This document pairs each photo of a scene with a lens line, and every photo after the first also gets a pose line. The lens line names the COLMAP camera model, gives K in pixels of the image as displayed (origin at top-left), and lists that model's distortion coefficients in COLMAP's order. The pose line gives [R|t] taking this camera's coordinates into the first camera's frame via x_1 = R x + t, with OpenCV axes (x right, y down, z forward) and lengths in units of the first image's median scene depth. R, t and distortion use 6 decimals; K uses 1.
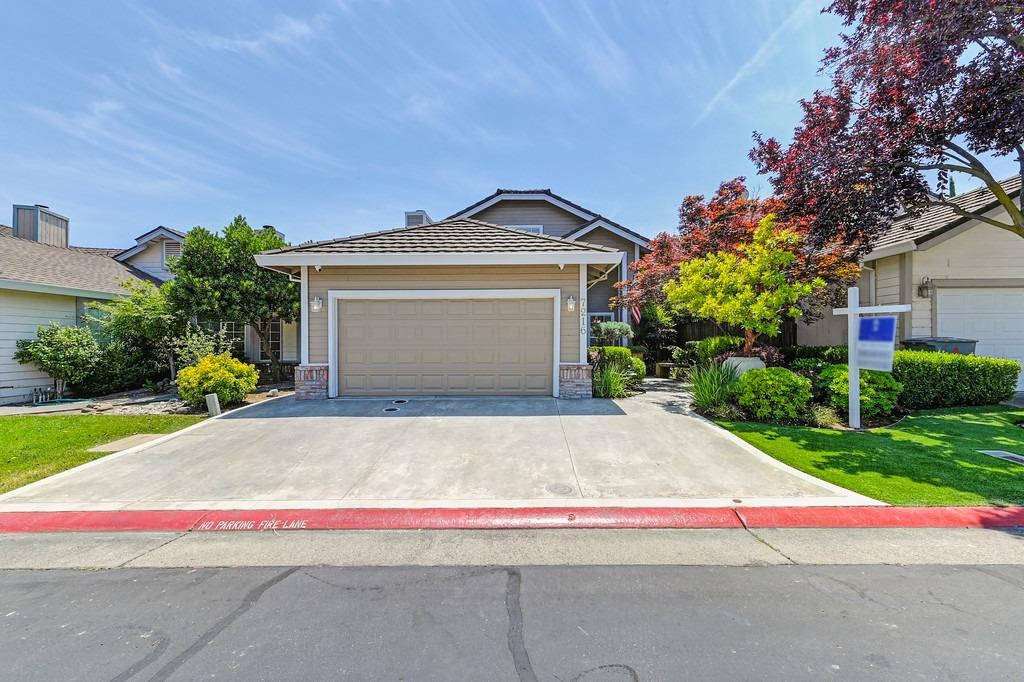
lens RADIAL K [[418.2, 0, 513.7], [0, 418.2, 337.9], [0, 0, 1]] dist [0.002000, 0.000084]
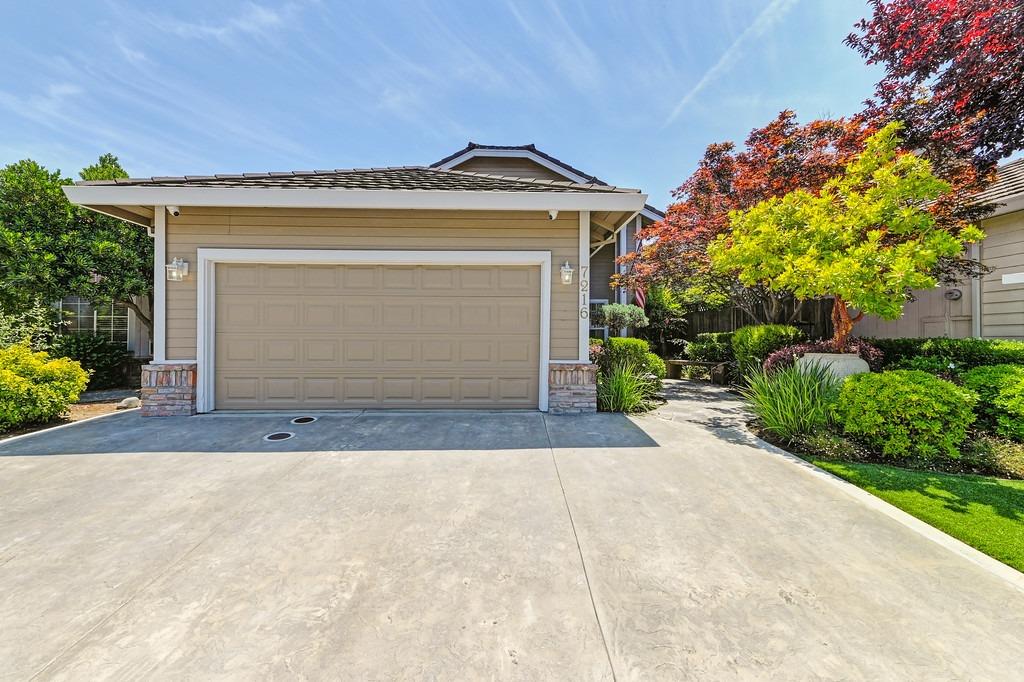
lens RADIAL K [[418.2, 0, 513.7], [0, 418.2, 337.9], [0, 0, 1]] dist [0.002000, 0.000084]
pose [[0.998911, 0.005814, 0.046284, 0.021036], [-0.006453, 0.999886, 0.013667, 0.014265], [-0.046199, -0.013951, 0.998835, 0.327857]]
